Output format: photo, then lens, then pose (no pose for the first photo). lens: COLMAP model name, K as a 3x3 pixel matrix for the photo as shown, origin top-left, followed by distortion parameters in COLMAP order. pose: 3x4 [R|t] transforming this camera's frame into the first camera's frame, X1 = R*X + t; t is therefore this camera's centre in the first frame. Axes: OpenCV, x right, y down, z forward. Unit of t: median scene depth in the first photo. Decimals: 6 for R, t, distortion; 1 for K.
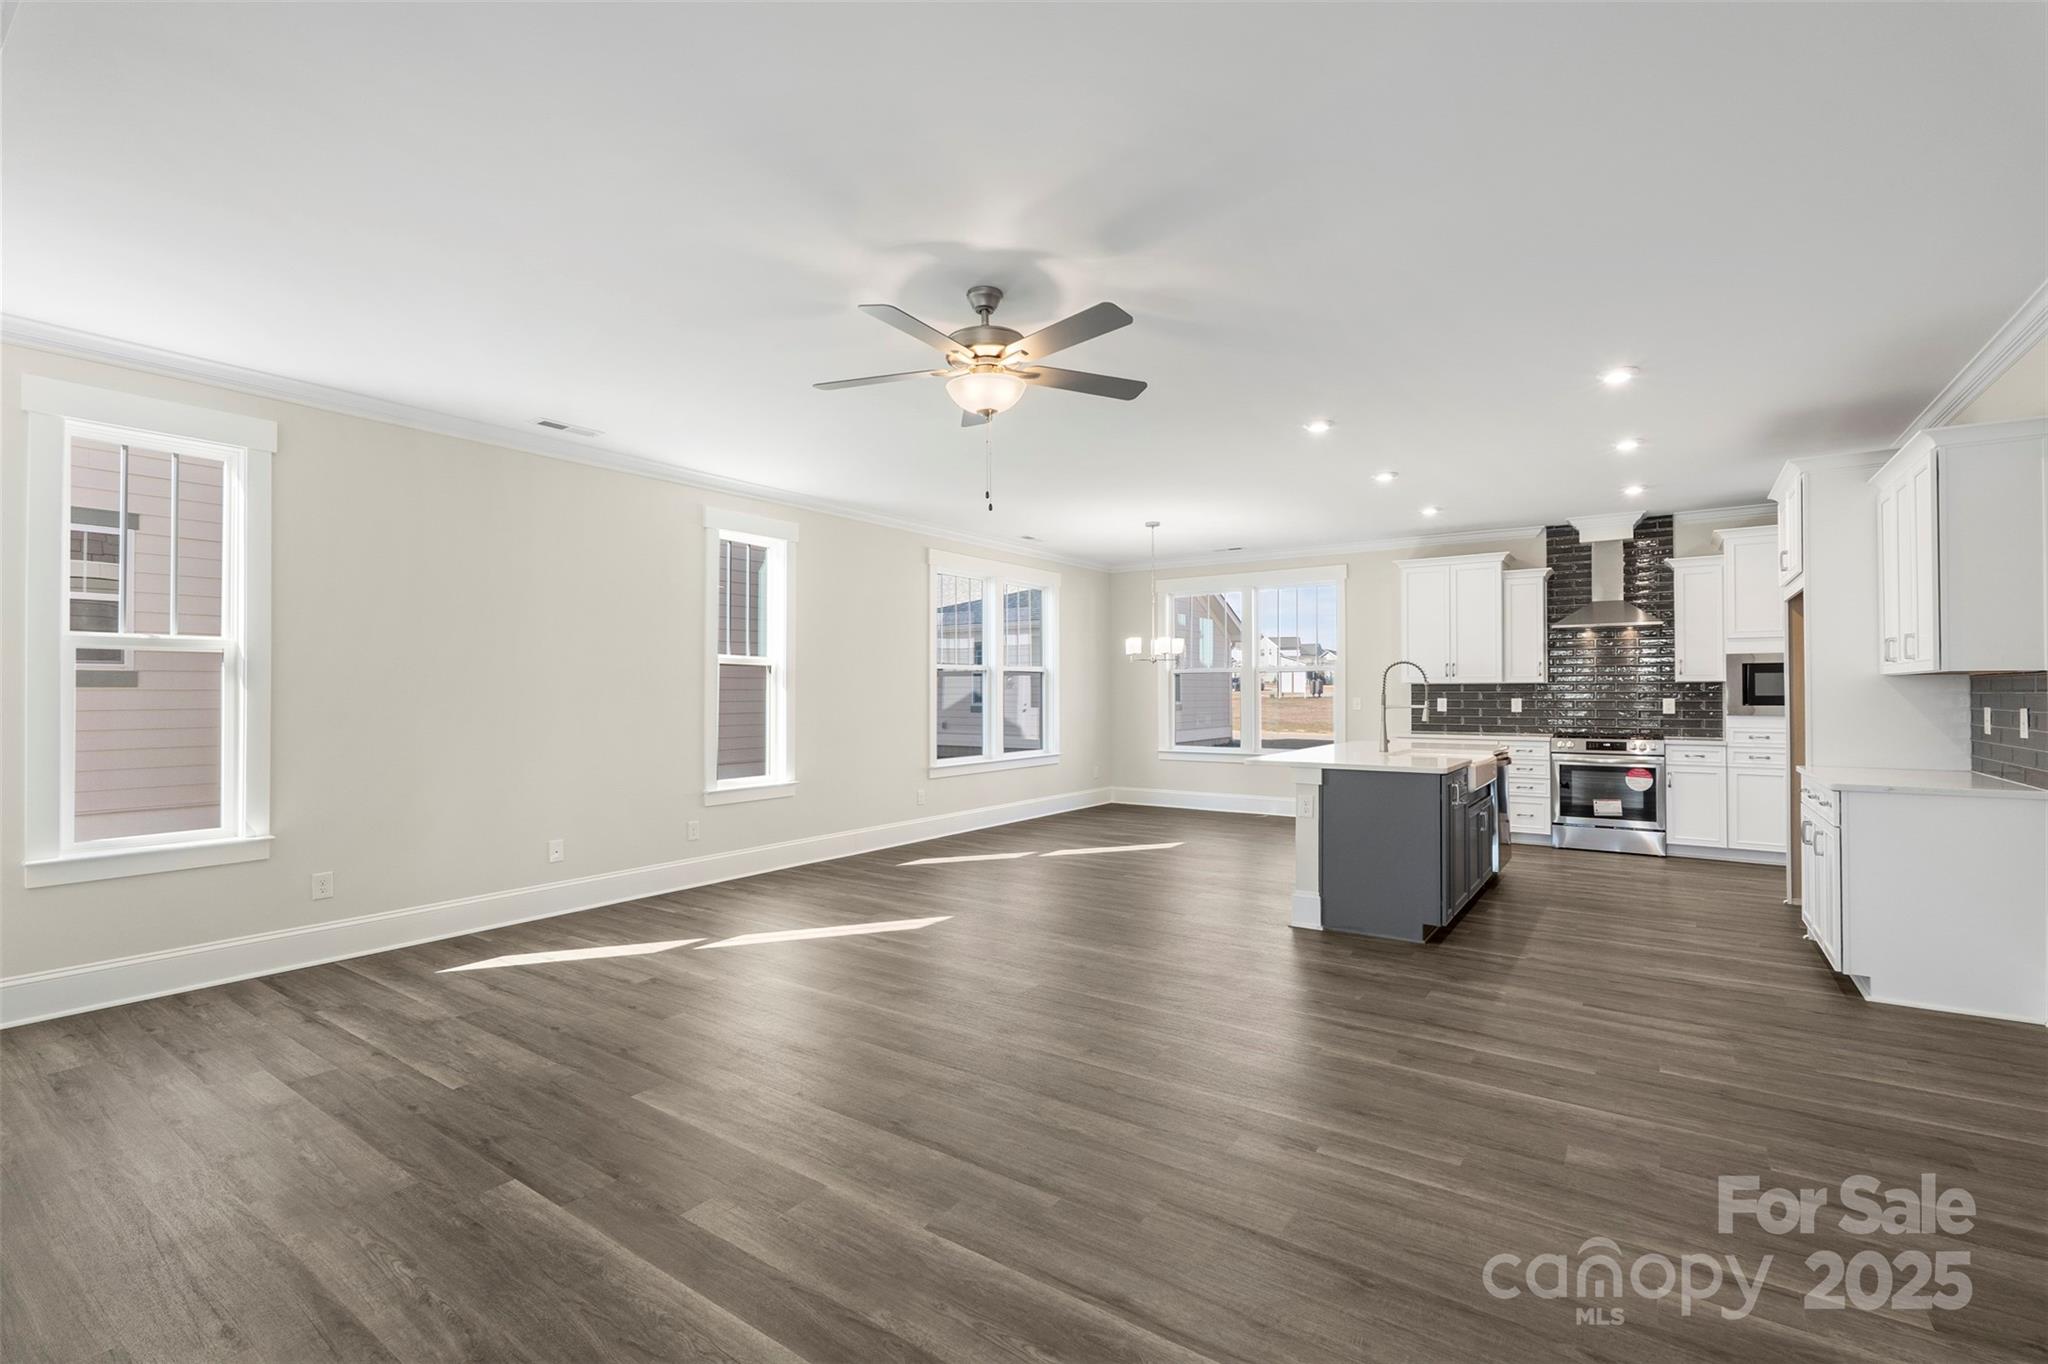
lens RADIAL K [[907.1, 0, 1025.3], [0, 907.1, 684.1], [0, 0, 1]] dist [-0.004049, 0.000519]
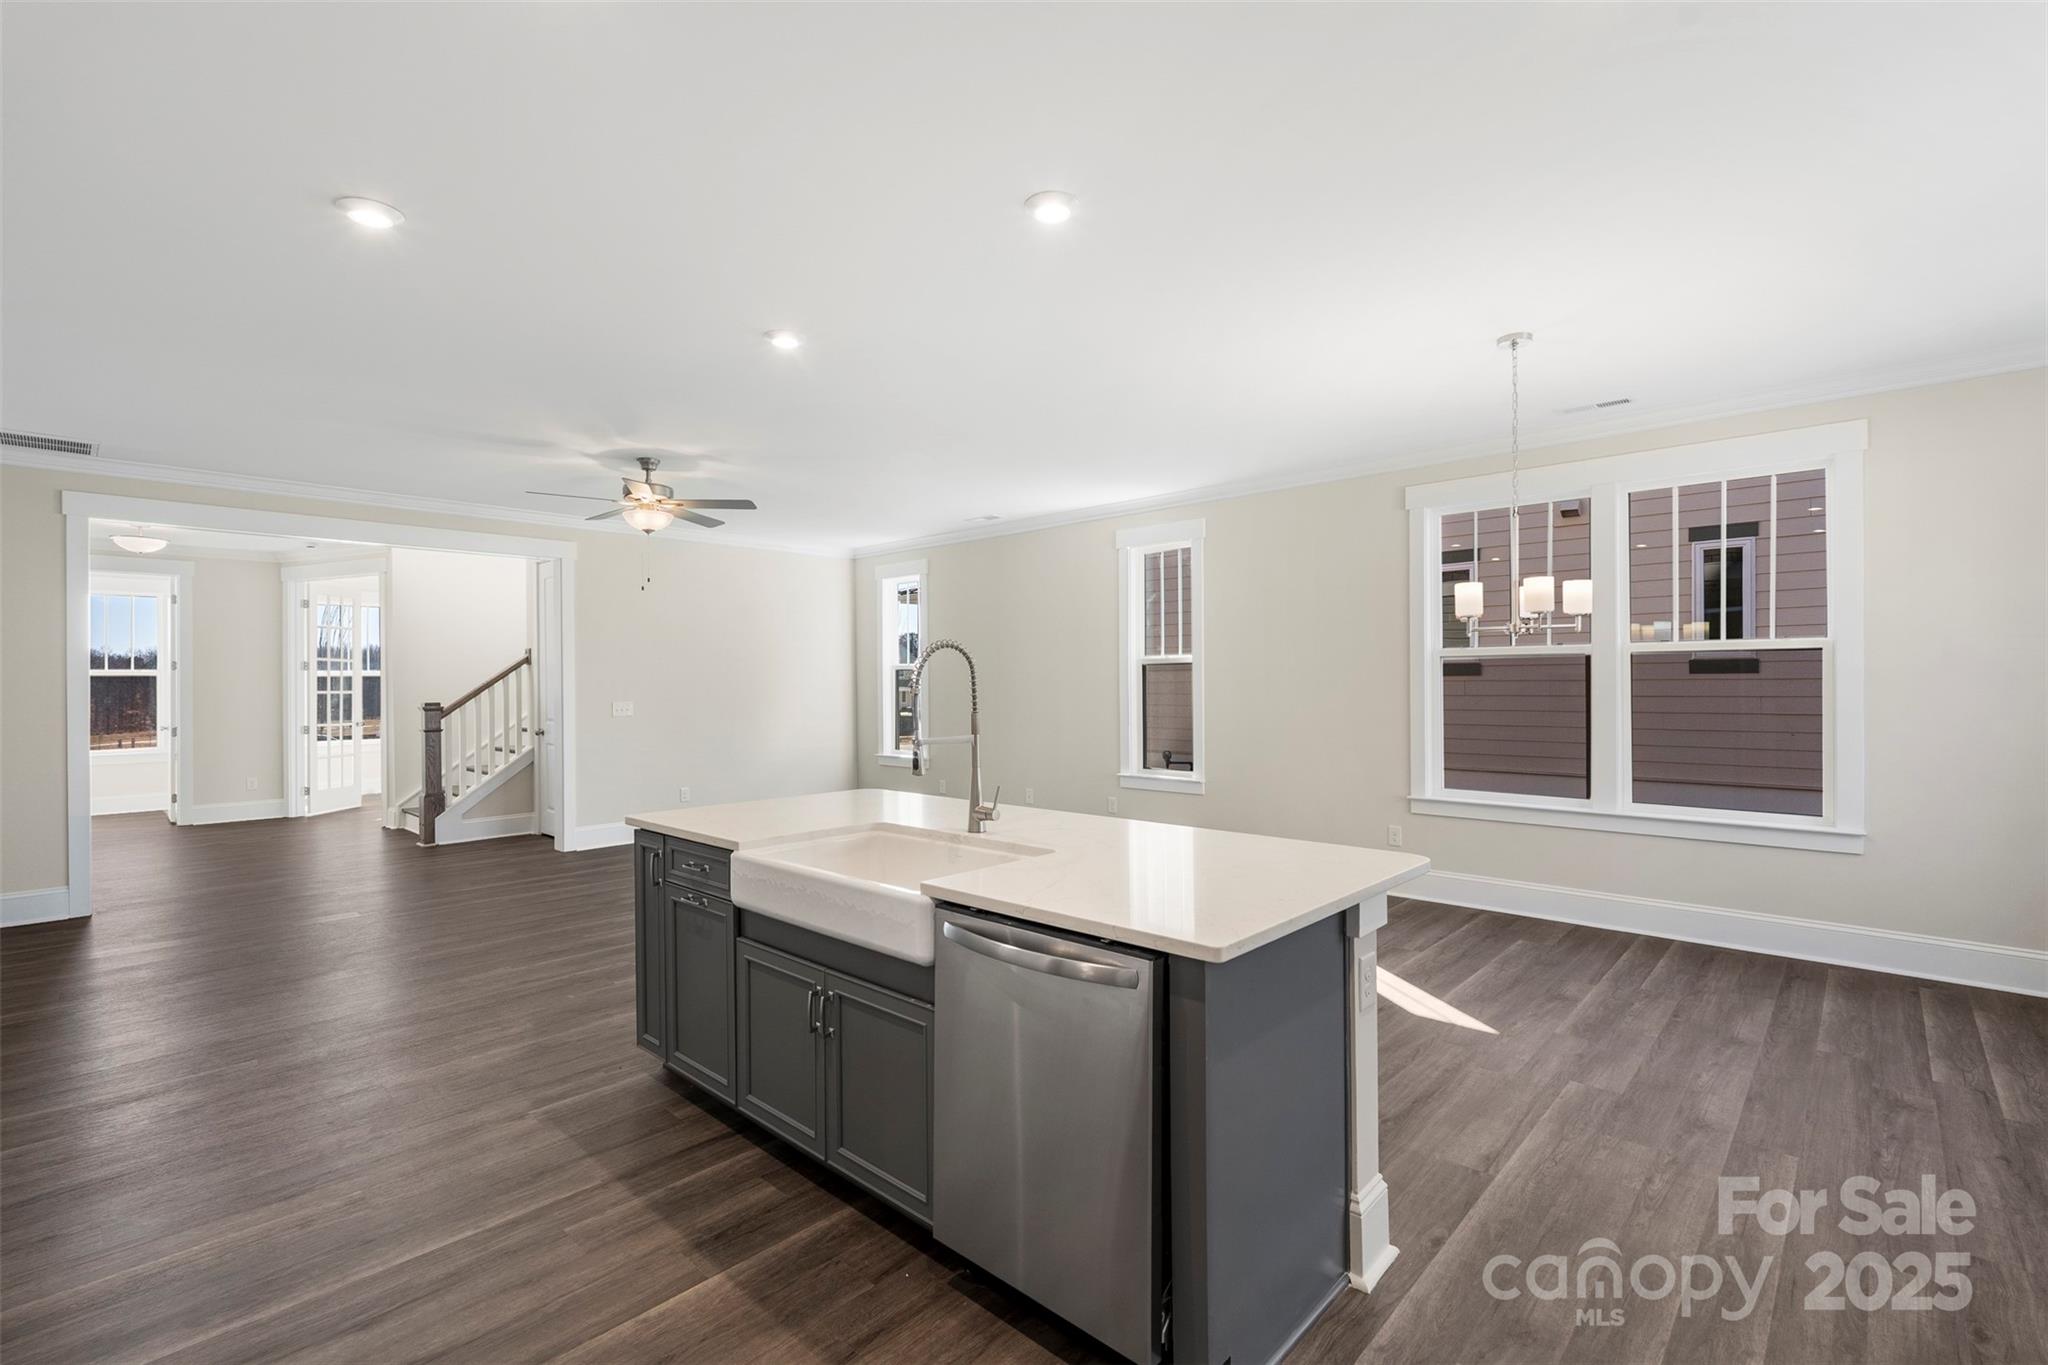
lens RADIAL K [[907.1, 0, 1016.9], [0, 907.1, 679.4], [0, 0, 1]] dist [-0.004049, 0.000519]
pose [[-0.146024, -0.000712, -0.989281, 0.713354], [0.015034, 0.999883, -0.002939, -0.002770], [0.989167, -0.015302, -0.145996, 0.899448]]
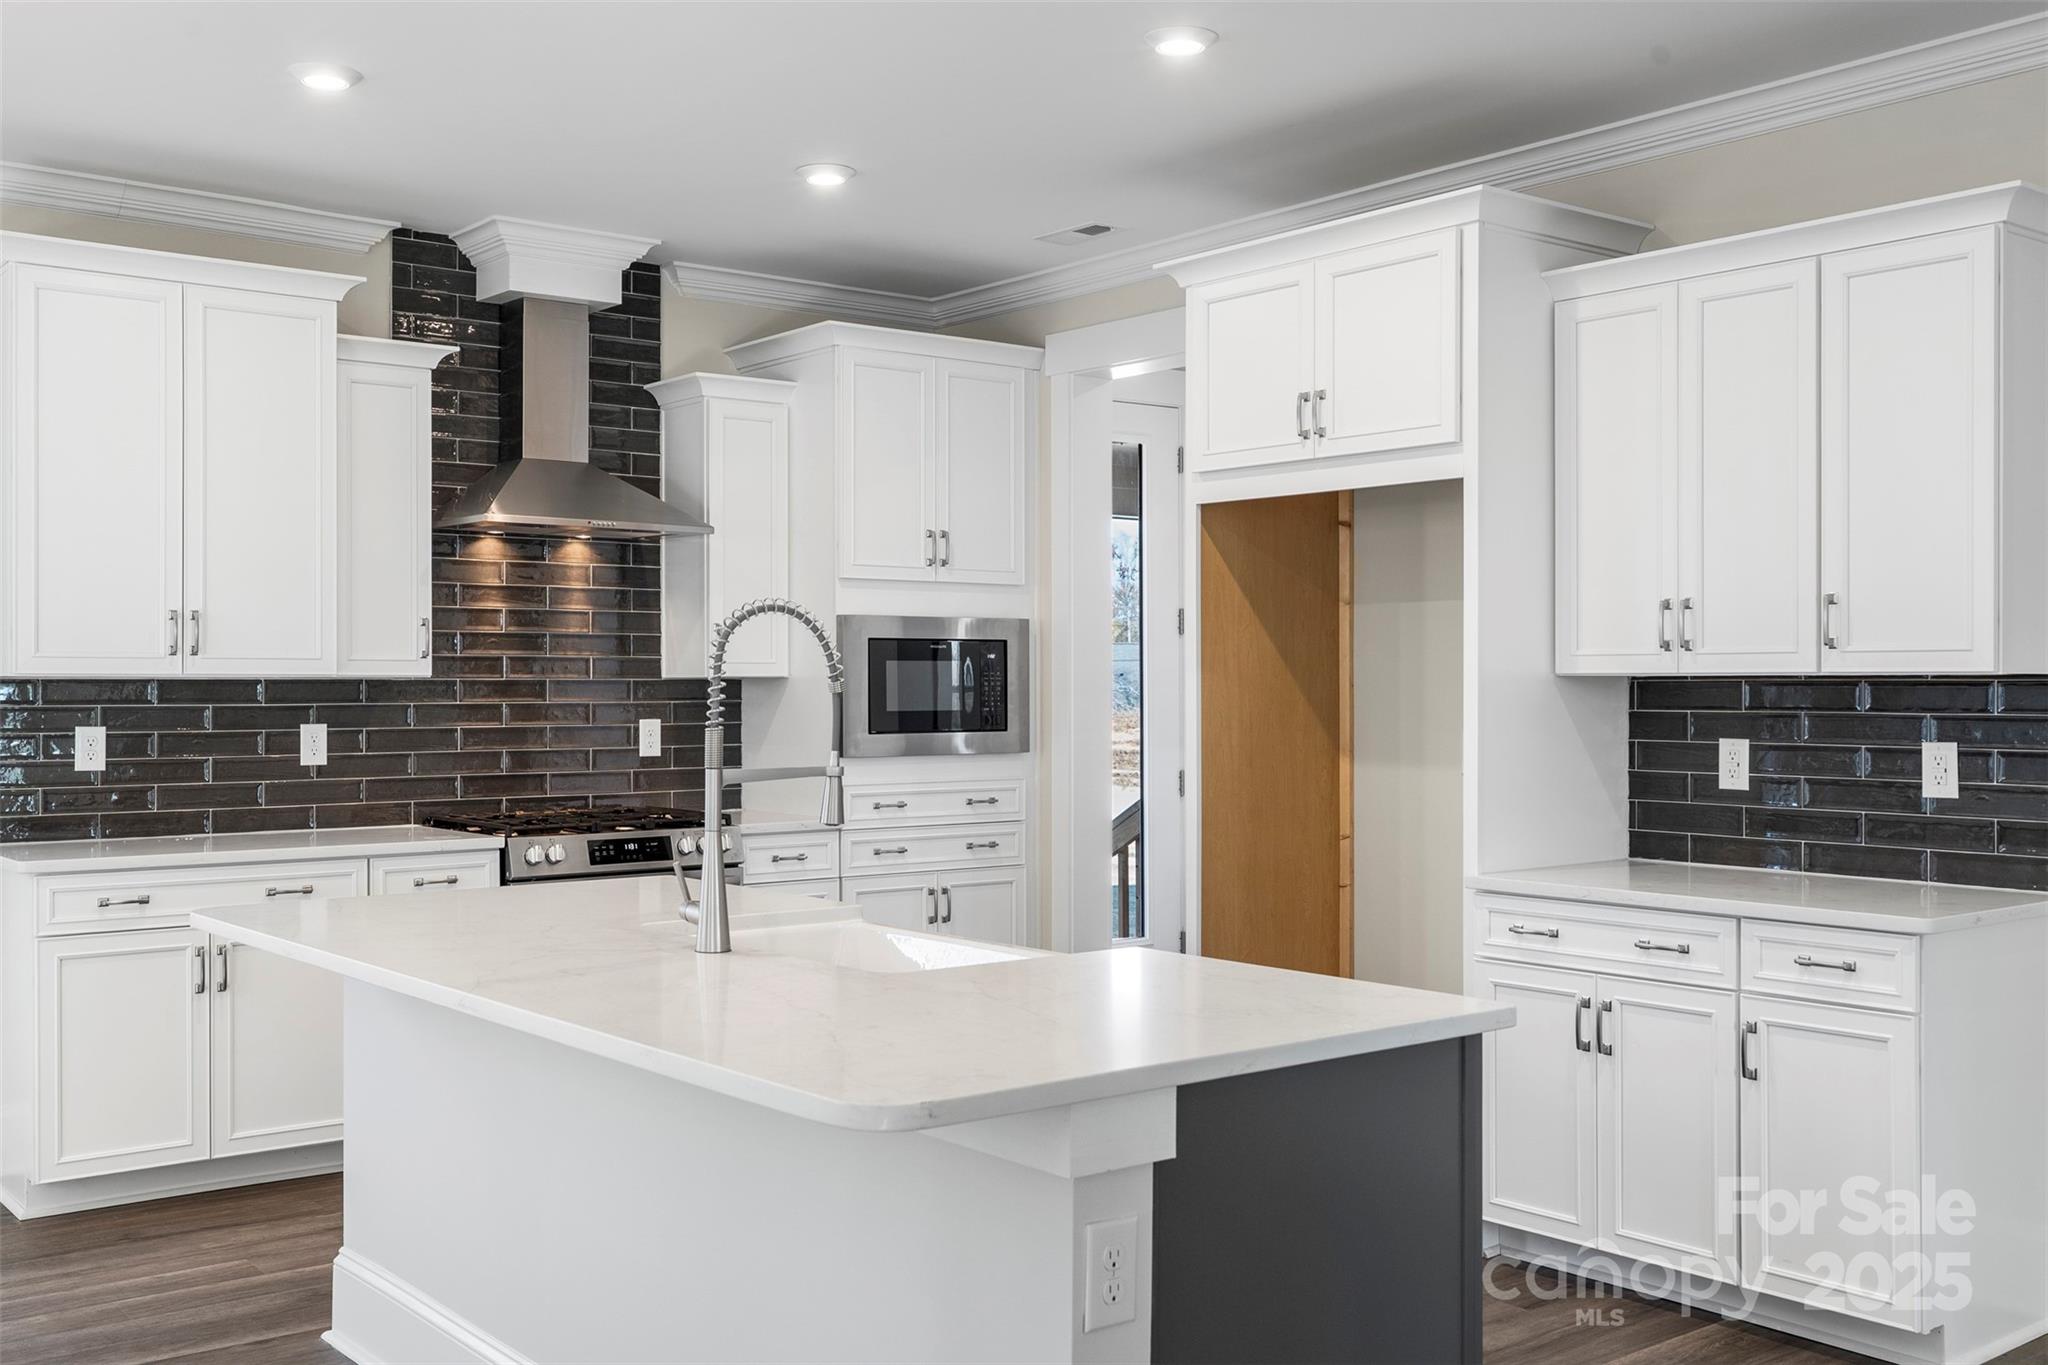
lens RADIAL K [[1966.7, 0, 1033.1], [0, 1966.7, 676.1], [0, 0, 1]] dist [0.001553, 0.000000]
pose [[0.273703, 0.005880, 0.961796, -0.091870], [-0.008943, 0.999954, -0.003568, -0.001826], [-0.961773, -0.007624, 0.273743, 0.632835]]
